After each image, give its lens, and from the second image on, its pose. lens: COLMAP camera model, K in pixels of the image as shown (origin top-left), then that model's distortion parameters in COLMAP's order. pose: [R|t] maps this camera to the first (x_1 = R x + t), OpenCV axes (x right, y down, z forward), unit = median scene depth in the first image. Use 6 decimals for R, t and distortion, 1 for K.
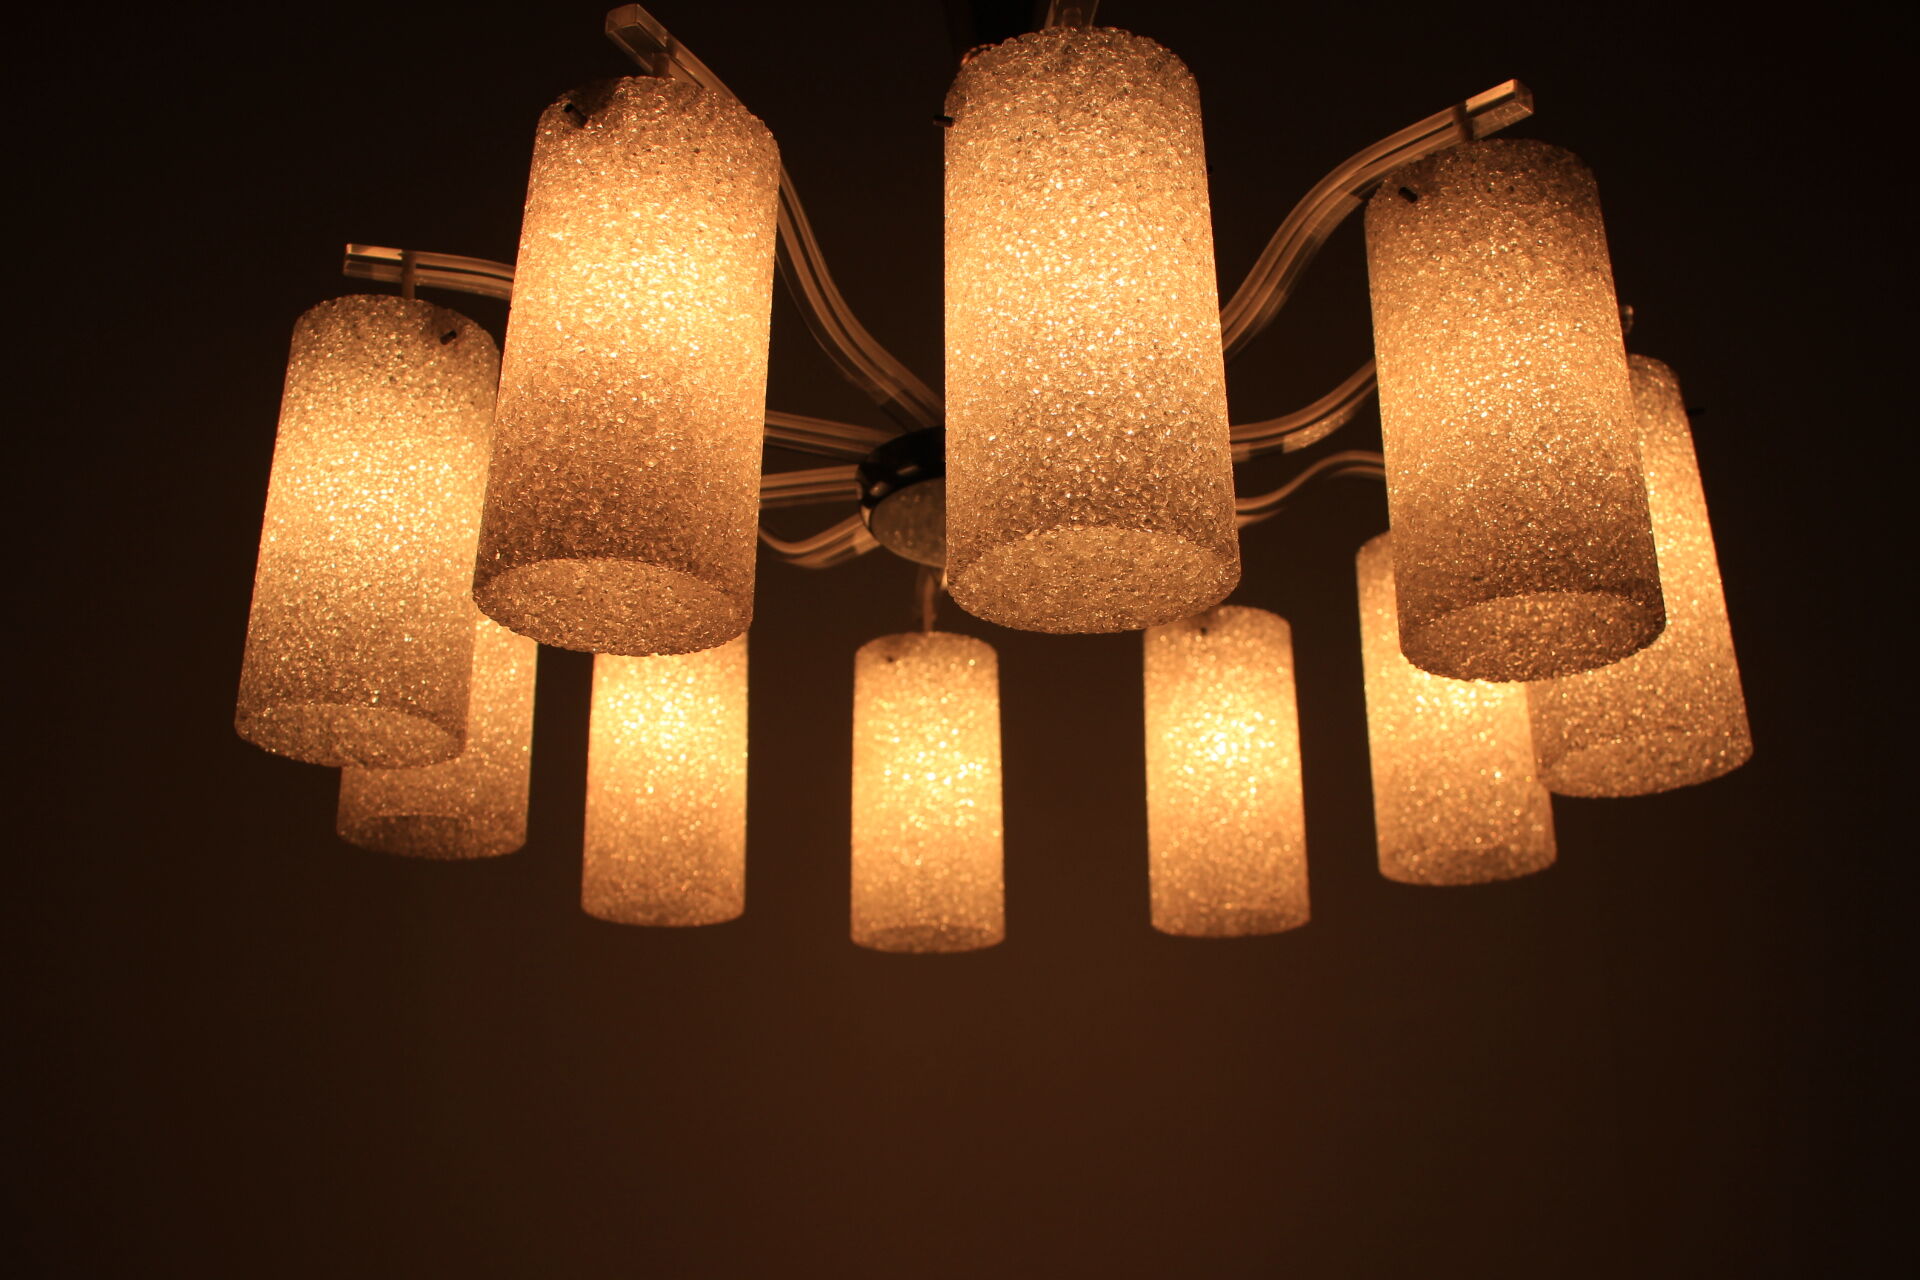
lens RADIAL K [[1869.0, 0, 953.7], [0, 1869.0, 642.4], [0, 0, 1]] dist [-0.087328, 0.000000]
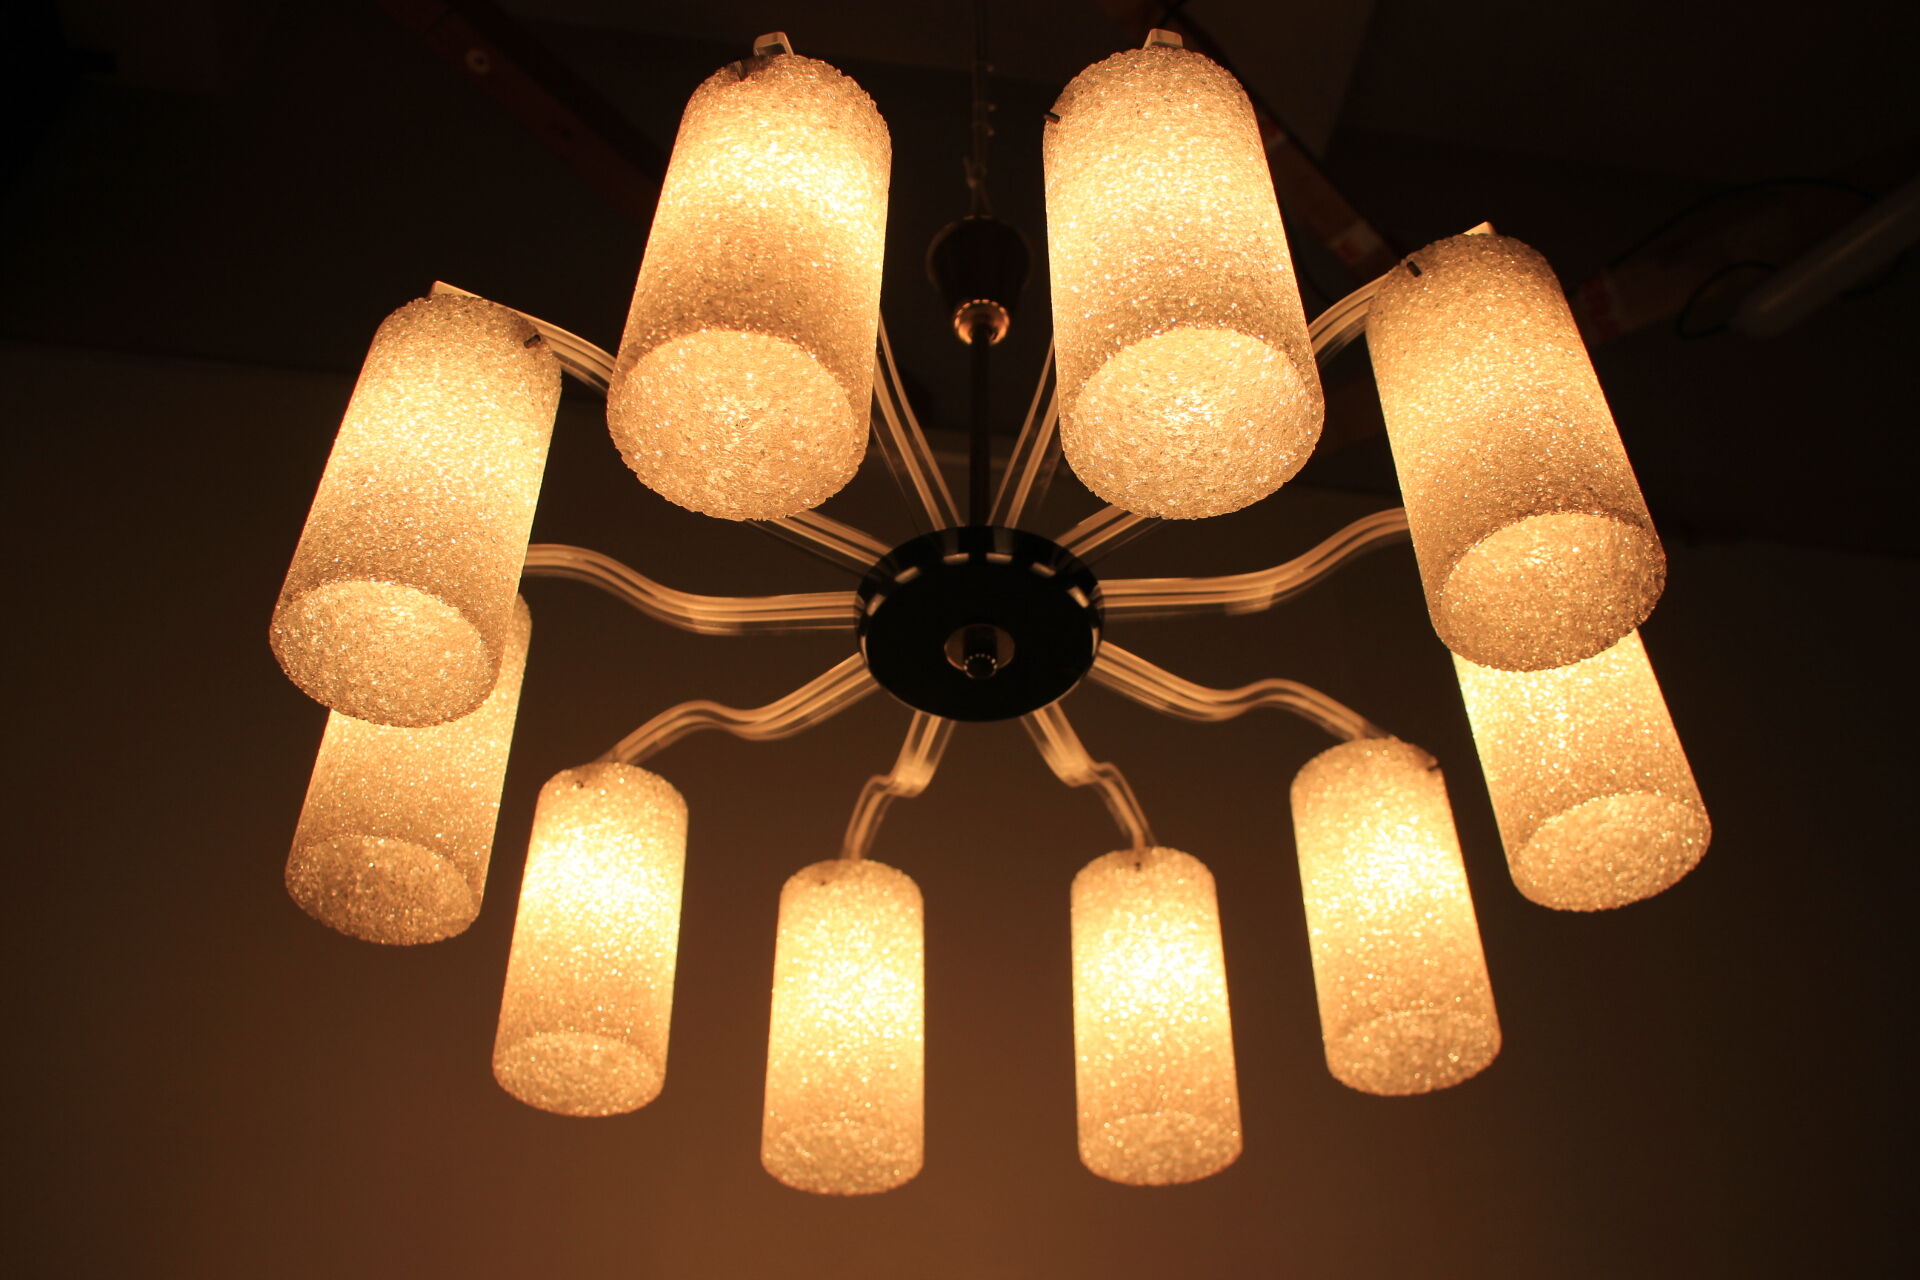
lens RADIAL K [[1869.0, 0, 960.2], [0, 1869.0, 634.6], [0, 0, 1]] dist [-0.087328, 0.000000]
pose [[0.987324, 0.111429, 0.113030, -0.093847], [-0.059569, 0.920219, -0.386844, 0.283101], [-0.147118, 0.375207, 0.915192, 0.030021]]
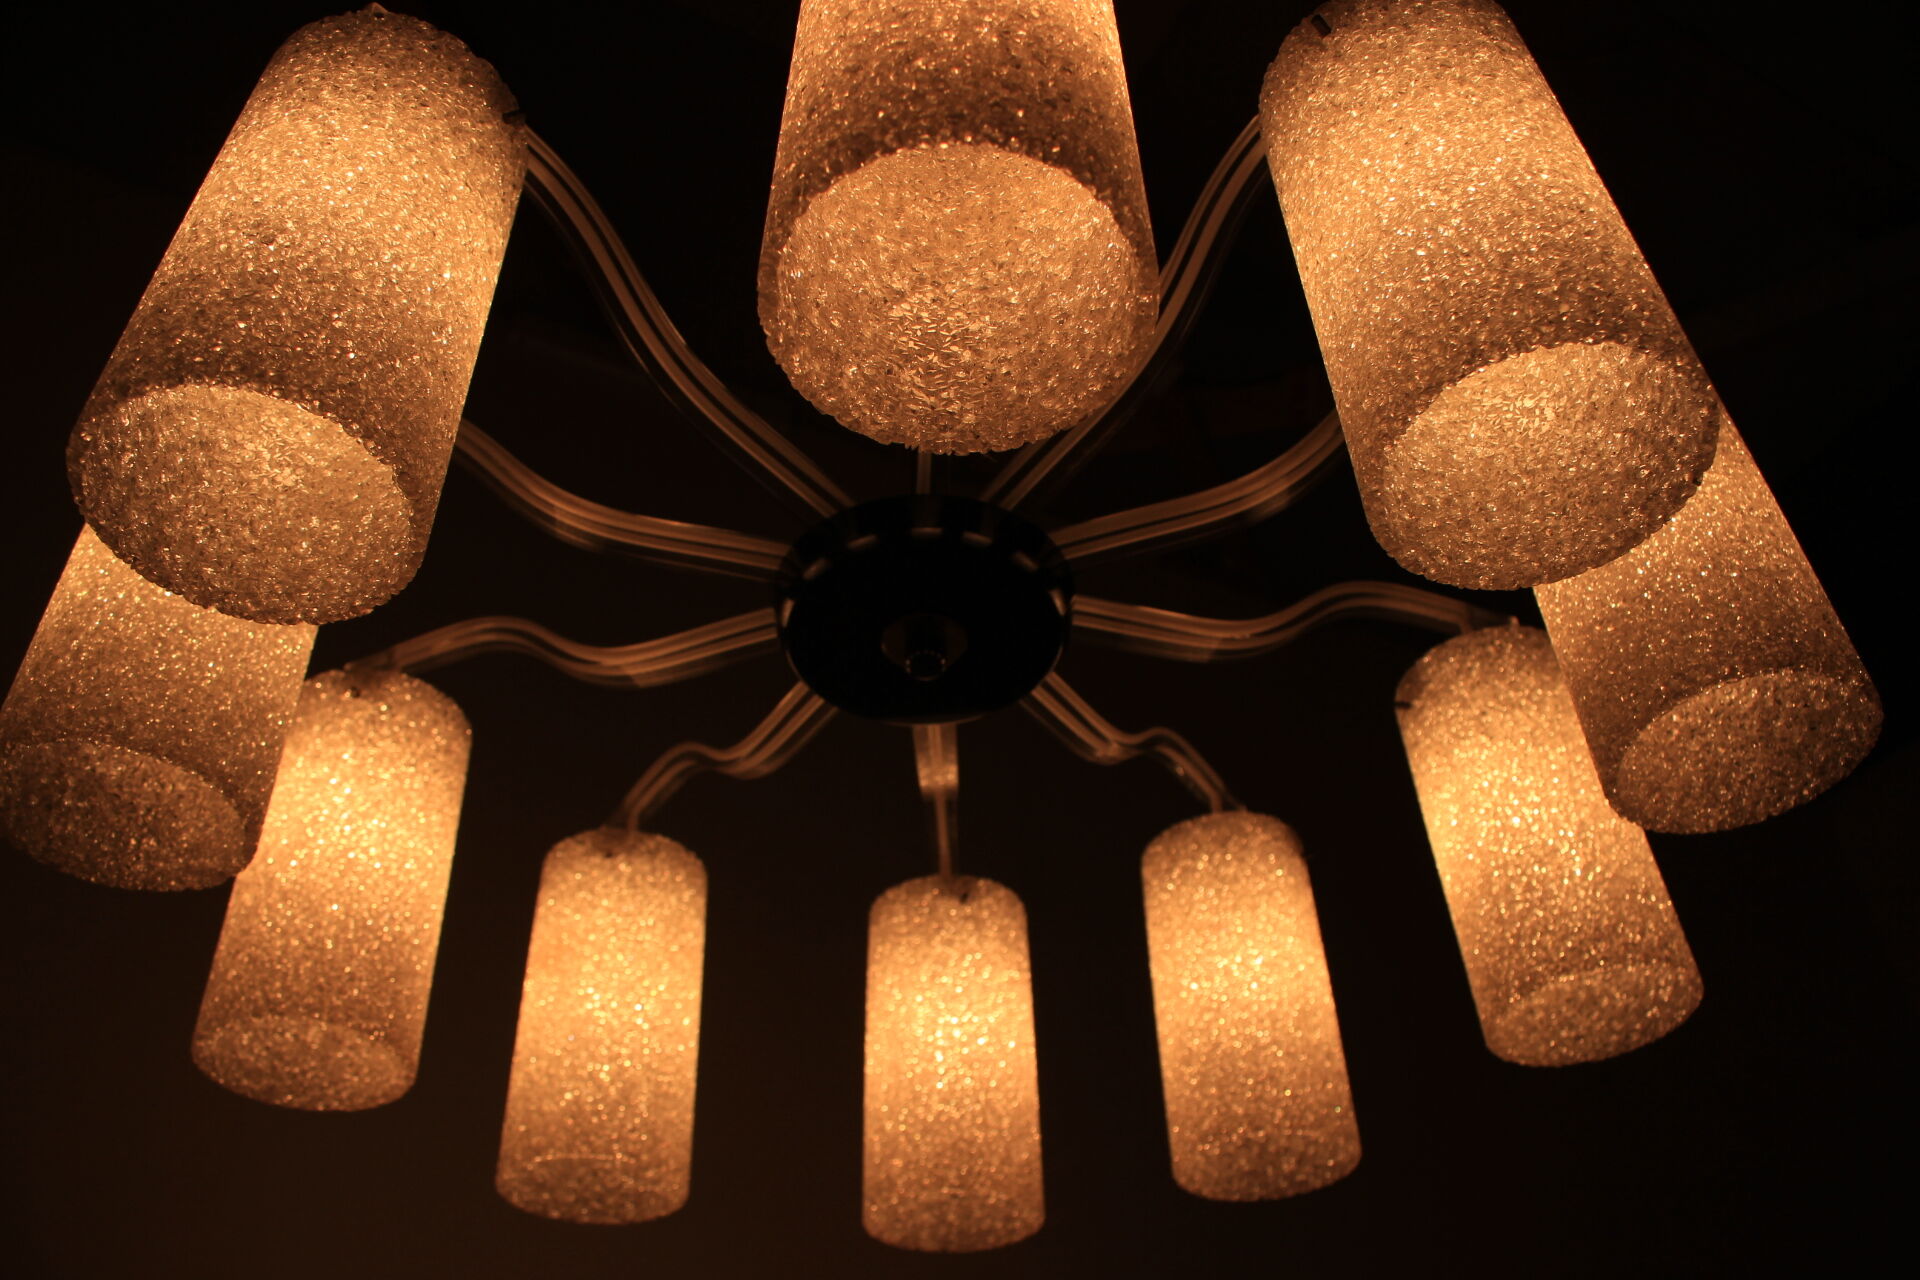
lens RADIAL K [[1601.3, 0, 973.6], [0, 1601.3, 647.9], [0, 0, 1]] dist [-0.126215, 0.068767]
pose [[0.869107, 0.302373, 0.391437, -0.211938], [-0.146183, 0.913056, -0.380736, 0.184118], [-0.472528, 0.273679, 0.837745, 0.306995]]
